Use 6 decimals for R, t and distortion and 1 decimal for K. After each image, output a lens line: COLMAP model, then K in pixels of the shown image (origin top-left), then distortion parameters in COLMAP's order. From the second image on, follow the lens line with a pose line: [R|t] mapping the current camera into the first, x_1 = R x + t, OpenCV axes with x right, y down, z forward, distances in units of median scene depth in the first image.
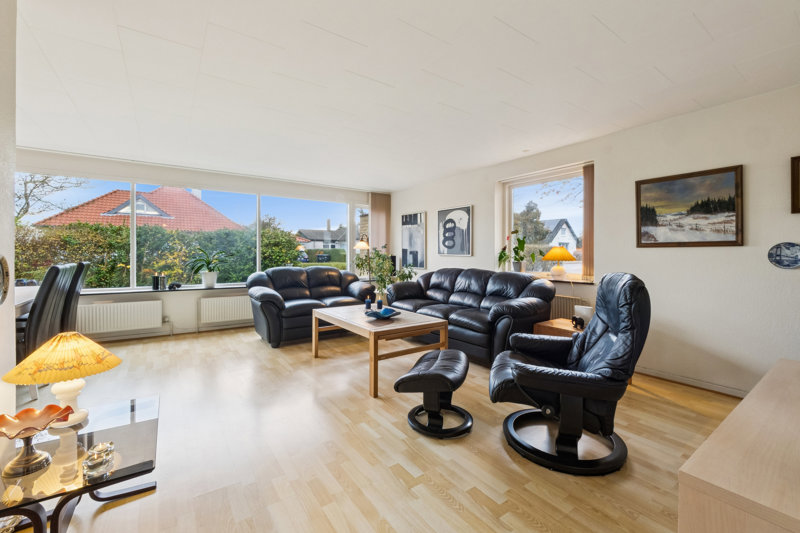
lens RADIAL K [[336.4, 0, 401.0], [0, 336.4, 264.1], [0, 0, 1]] dist [-0.010040, -0.001380]
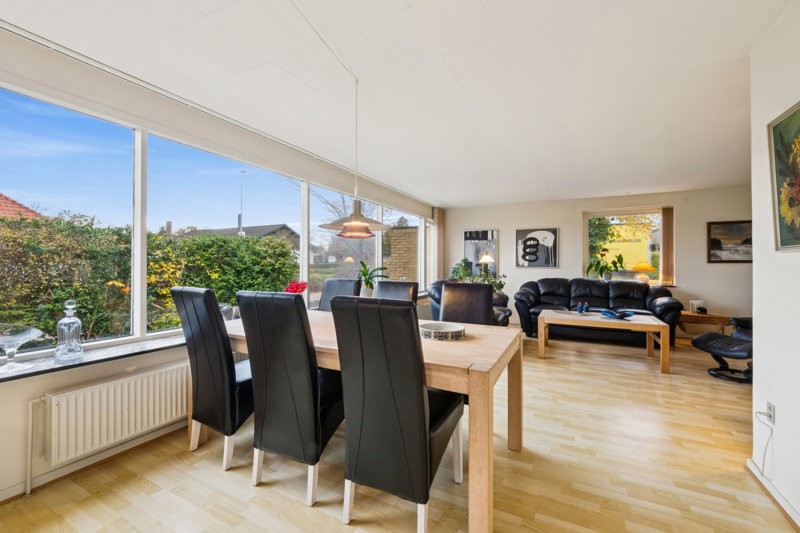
lens RADIAL K [[336.4, 0, 393.2], [0, 336.4, 265.3], [0, 0, 1]] dist [-0.010040, -0.001380]
pose [[0.893086, 0.006352, 0.449841, -1.229968], [0.008538, 0.999481, -0.031065, -0.001949], [-0.449804, 0.031585, 0.892568, 0.224881]]
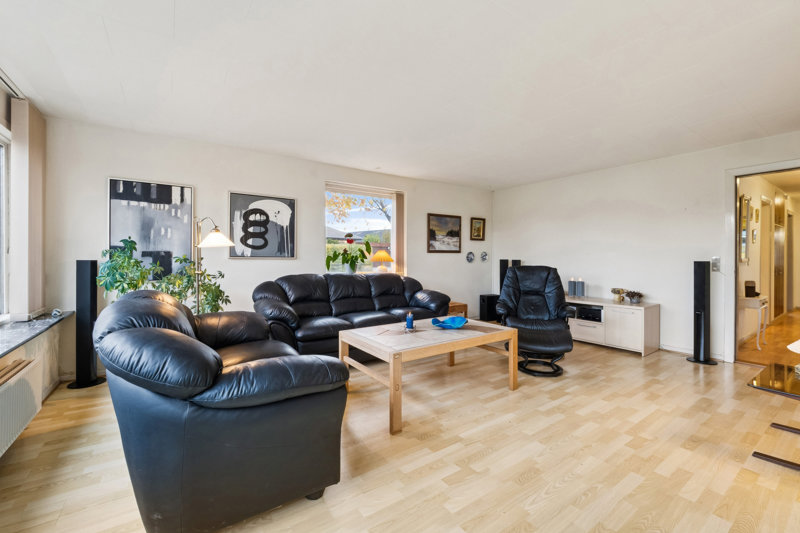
lens RADIAL K [[336.4, 0, 405.3], [0, 336.4, 255.5], [0, 0, 1]] dist [-0.010040, -0.001380]
pose [[-0.003589, 0.006257, 0.999974, -0.862636], [0.030562, 0.999514, -0.006145, -0.026839], [-0.999526, 0.030539, -0.003778, 1.003017]]
